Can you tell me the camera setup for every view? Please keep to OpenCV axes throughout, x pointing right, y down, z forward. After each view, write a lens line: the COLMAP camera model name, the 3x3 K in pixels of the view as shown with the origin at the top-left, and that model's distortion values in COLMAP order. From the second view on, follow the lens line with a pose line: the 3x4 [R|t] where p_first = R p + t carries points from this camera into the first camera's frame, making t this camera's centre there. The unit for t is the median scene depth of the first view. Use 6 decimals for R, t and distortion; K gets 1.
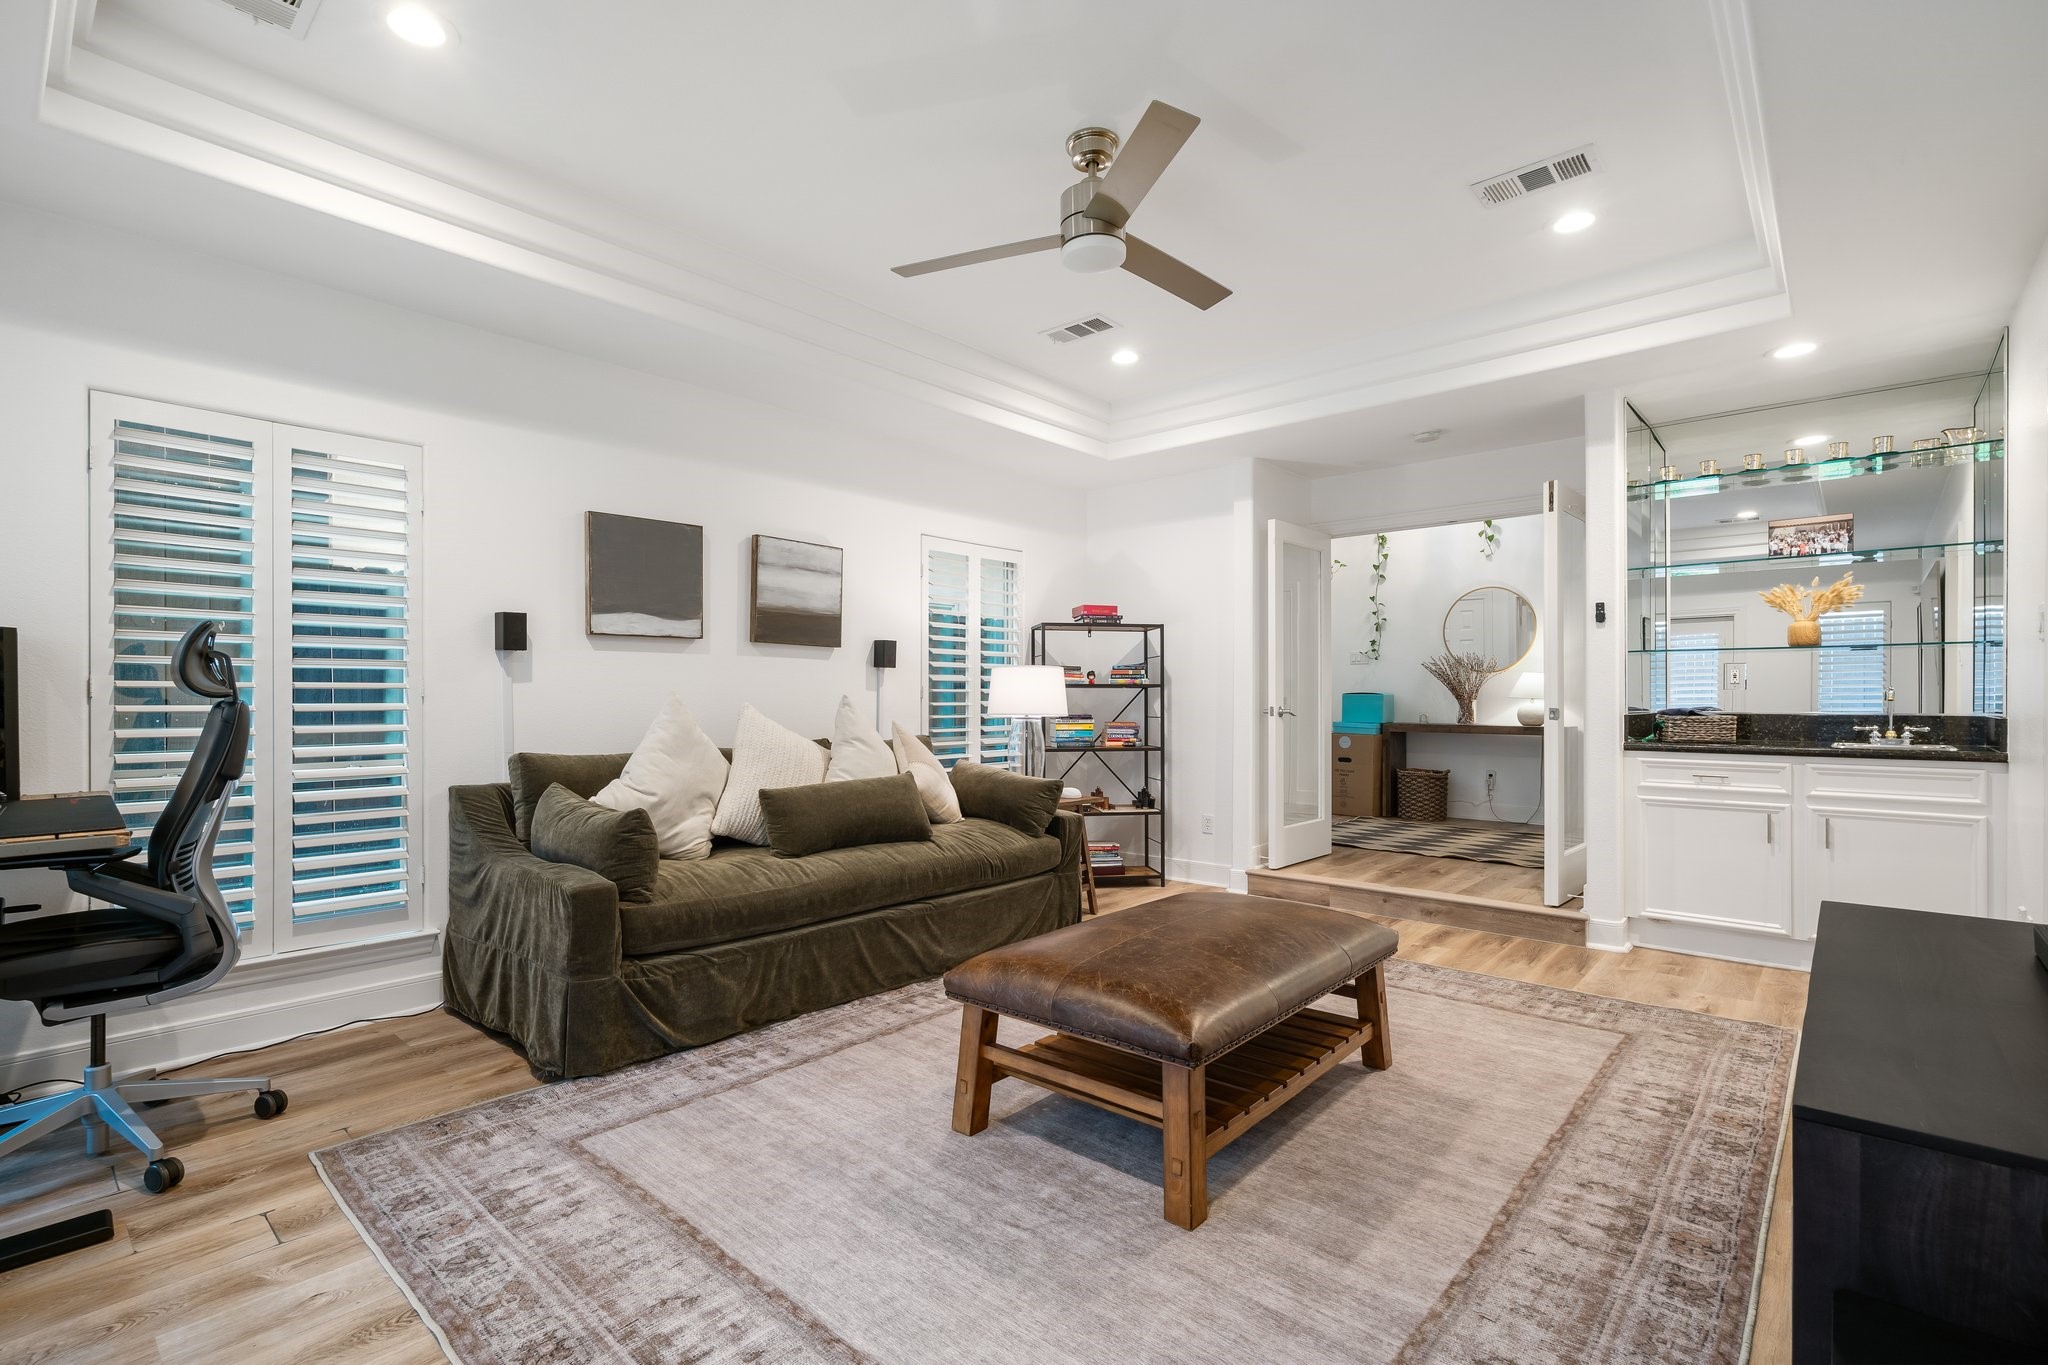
lens RADIAL K [[947.0, 0, 1005.8], [0, 947.0, 690.7], [0, 0, 1]] dist [-0.012179, 0.000769]
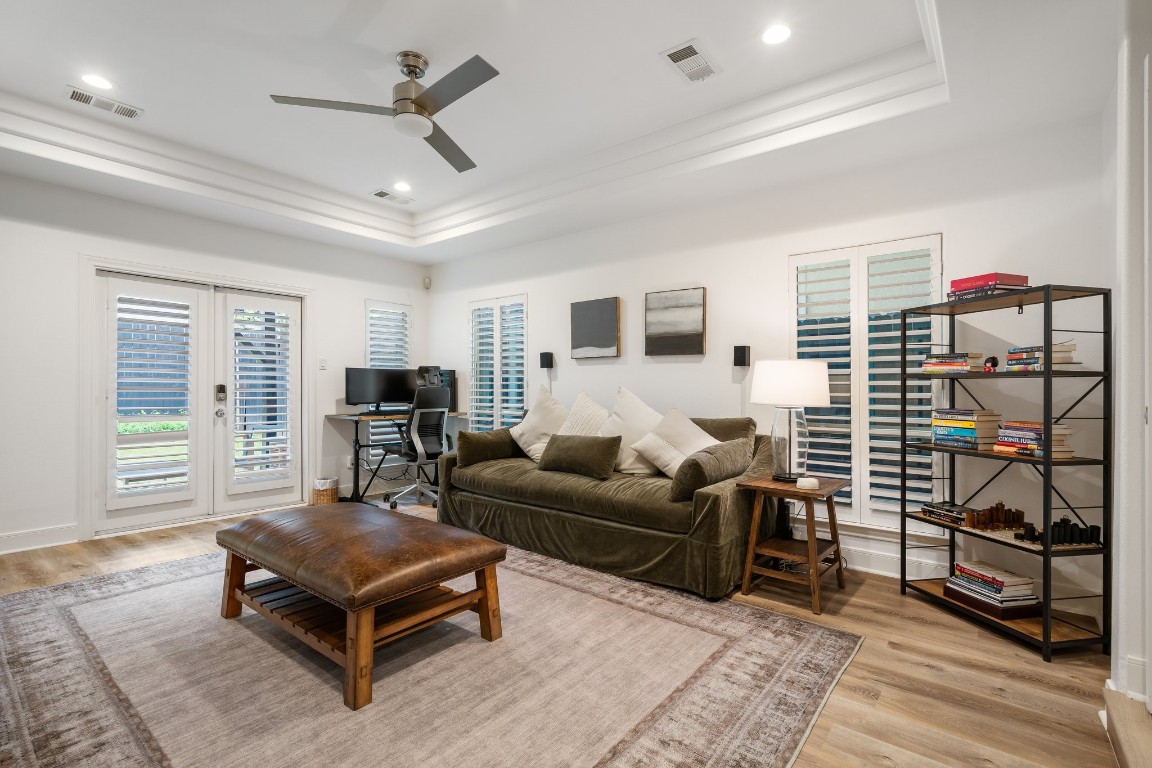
lens RADIAL K [[532.7, 0, 565.9], [0, 532.7, 384.5], [0, 0, 1]] dist [-0.012179, 0.000769]
pose [[0.048594, -0.009249, -0.998776, 0.753173], [-0.002589, 0.999953, -0.009386, 0.011166], [0.998815, 0.003042, 0.048567, 0.874458]]
